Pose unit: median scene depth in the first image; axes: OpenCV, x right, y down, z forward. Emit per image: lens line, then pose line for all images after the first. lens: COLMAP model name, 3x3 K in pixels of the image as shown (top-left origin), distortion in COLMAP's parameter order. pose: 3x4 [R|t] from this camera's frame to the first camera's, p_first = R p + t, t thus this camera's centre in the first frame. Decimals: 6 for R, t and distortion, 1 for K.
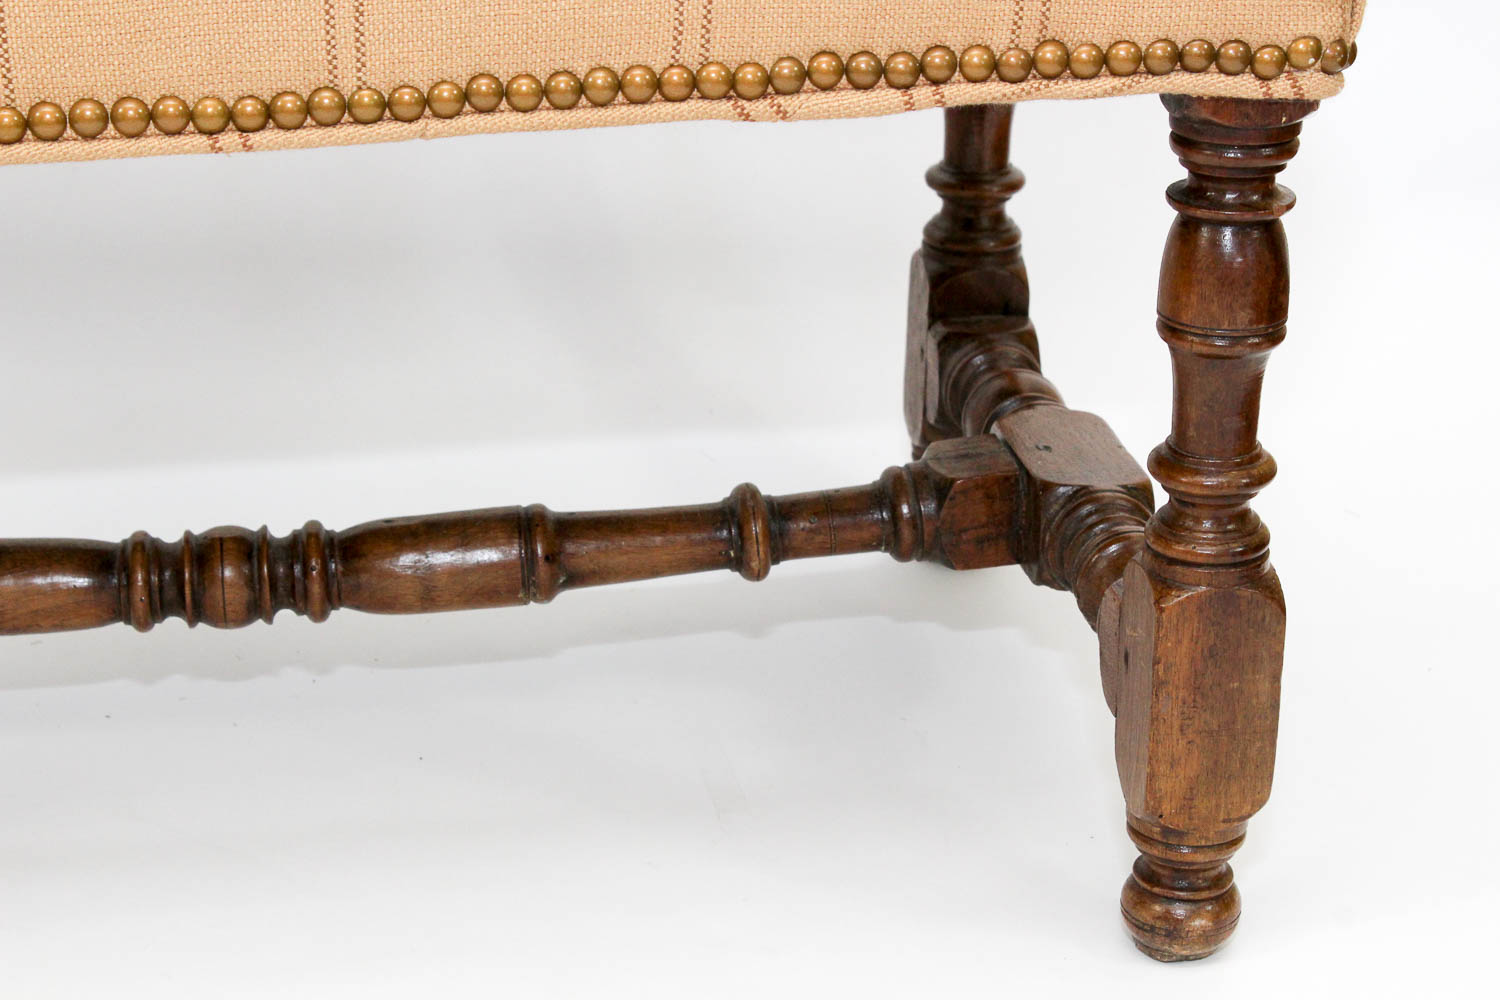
lens RADIAL K [[2866.5, 0, 660.7], [0, 2866.5, 500.3], [0, 0, 1]] dist [0.074712, -0.259787]
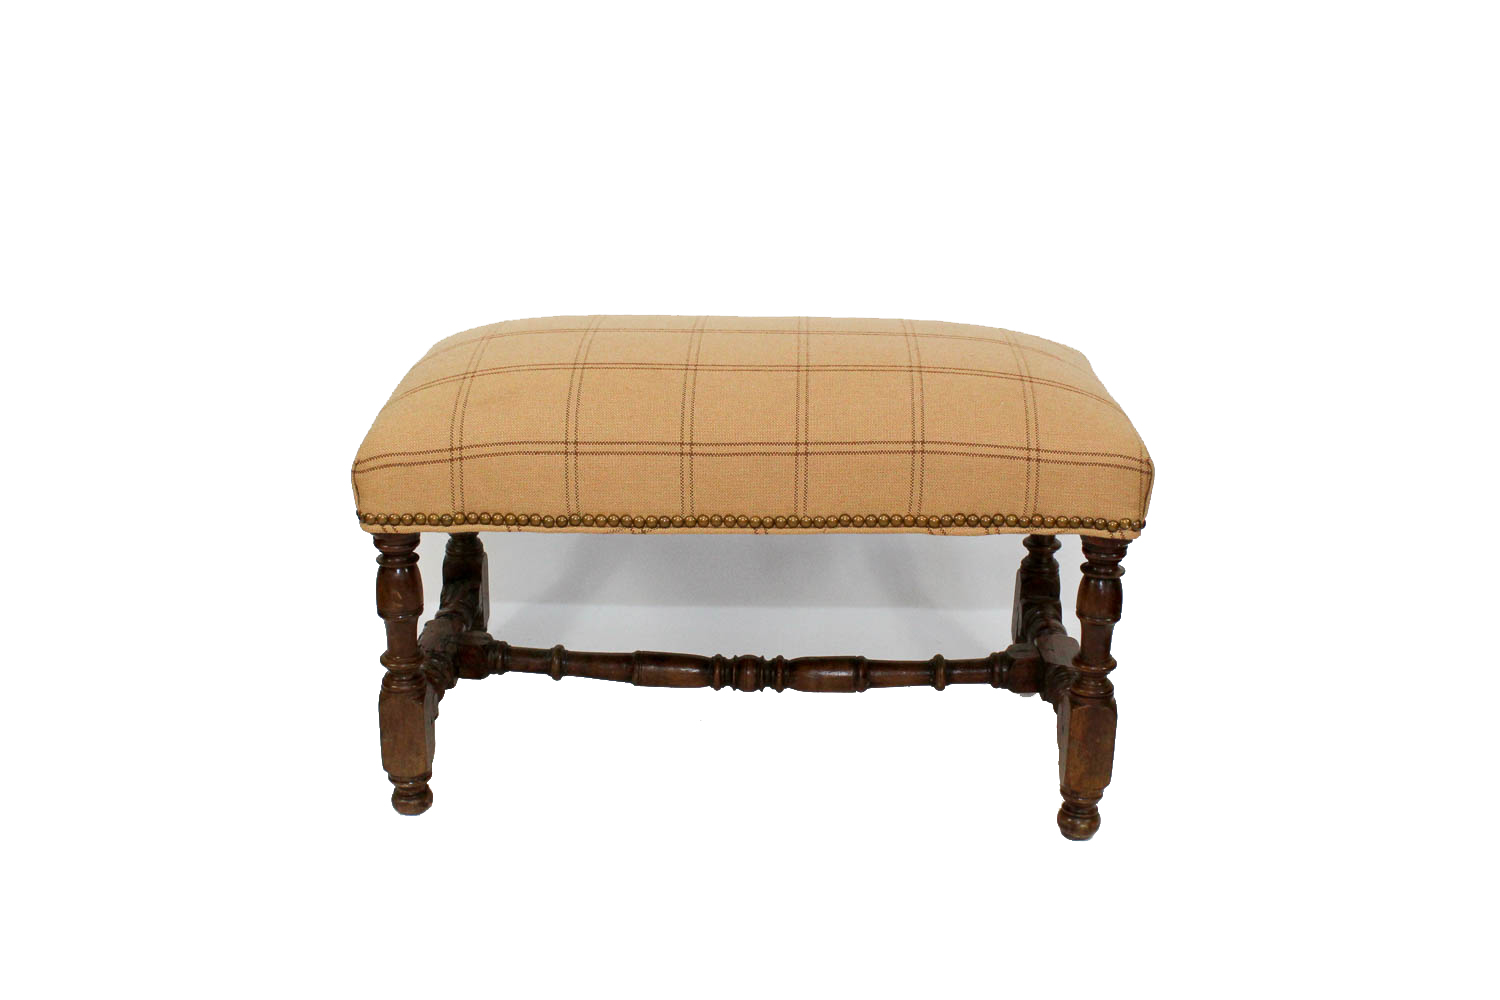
lens RADIAL K [[1410.2, 0, 750.0], [0, 1410.2, 500.0], [0, 0, 1]] dist [-0.099702, -0.002821]
pose [[0.985589, 0.064822, -0.156244, 0.062086], [-0.080262, 0.992272, -0.094623, -0.012906], [0.148903, 0.105800, 0.983176, -0.420378]]
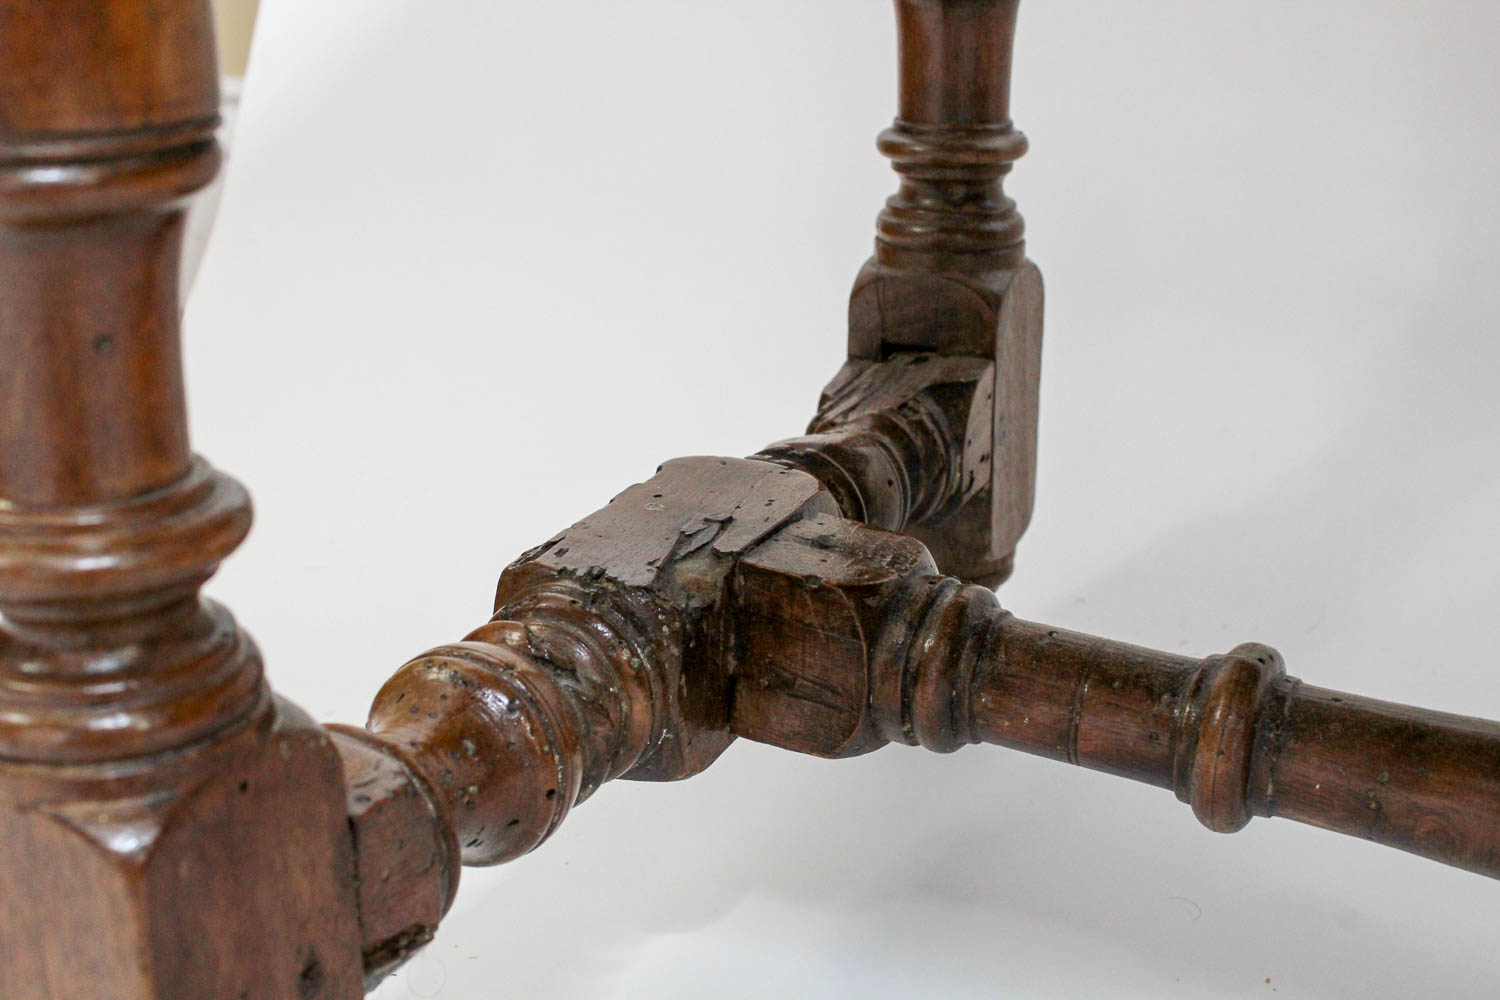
lens RADIAL K [[2276.1, 0, 750.0], [0, 2276.1, 500.0], [0, 0, 1]] dist [-0.030694, -0.043319]
pose [[0.831756, 0.182045, -0.524445, -0.238870], [-0.224878, 0.974212, -0.018483, 0.020756], [0.507555, 0.133310, 0.851244, 0.692476]]
